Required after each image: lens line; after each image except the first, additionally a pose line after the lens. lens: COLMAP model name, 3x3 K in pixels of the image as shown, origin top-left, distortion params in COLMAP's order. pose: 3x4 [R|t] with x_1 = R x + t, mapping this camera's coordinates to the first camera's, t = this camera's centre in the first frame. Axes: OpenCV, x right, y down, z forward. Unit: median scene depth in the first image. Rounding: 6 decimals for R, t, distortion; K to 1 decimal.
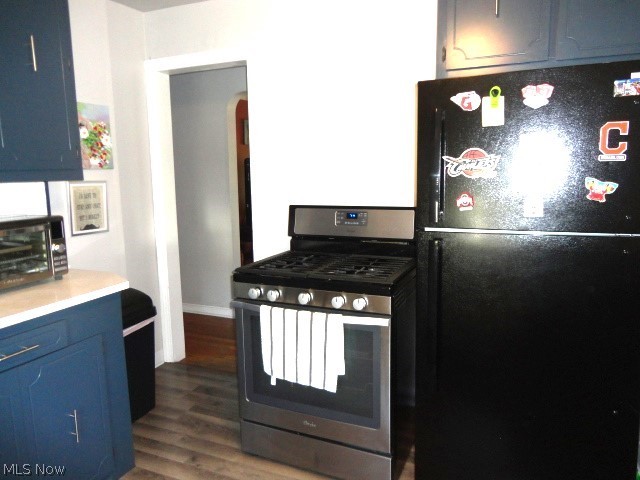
lens RADIAL K [[461.0, 0, 320.0], [0, 461.0, 240.0], [0, 0, 1]] dist [-0.002200, -0.001460]
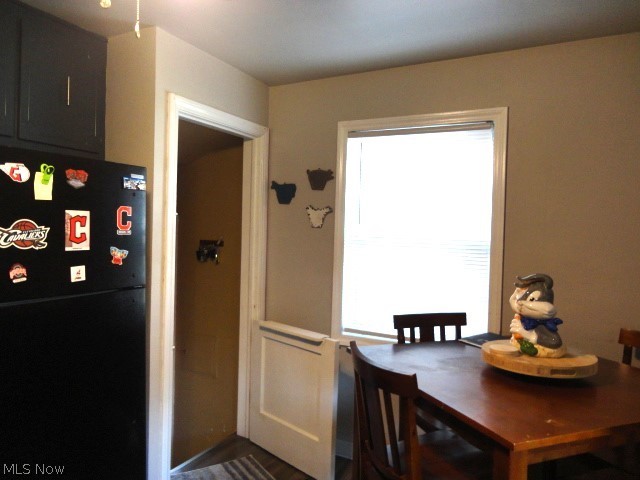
lens RADIAL K [[461.0, 0, 320.0], [0, 461.0, 240.0], [0, 0, 1]] dist [-0.002200, -0.001460]
pose [[0.065128, -0.006813, 0.997854, -0.645169], [0.126693, 0.991941, -0.001496, -0.074503], [-0.989802, 0.126518, 0.065466, 0.315834]]
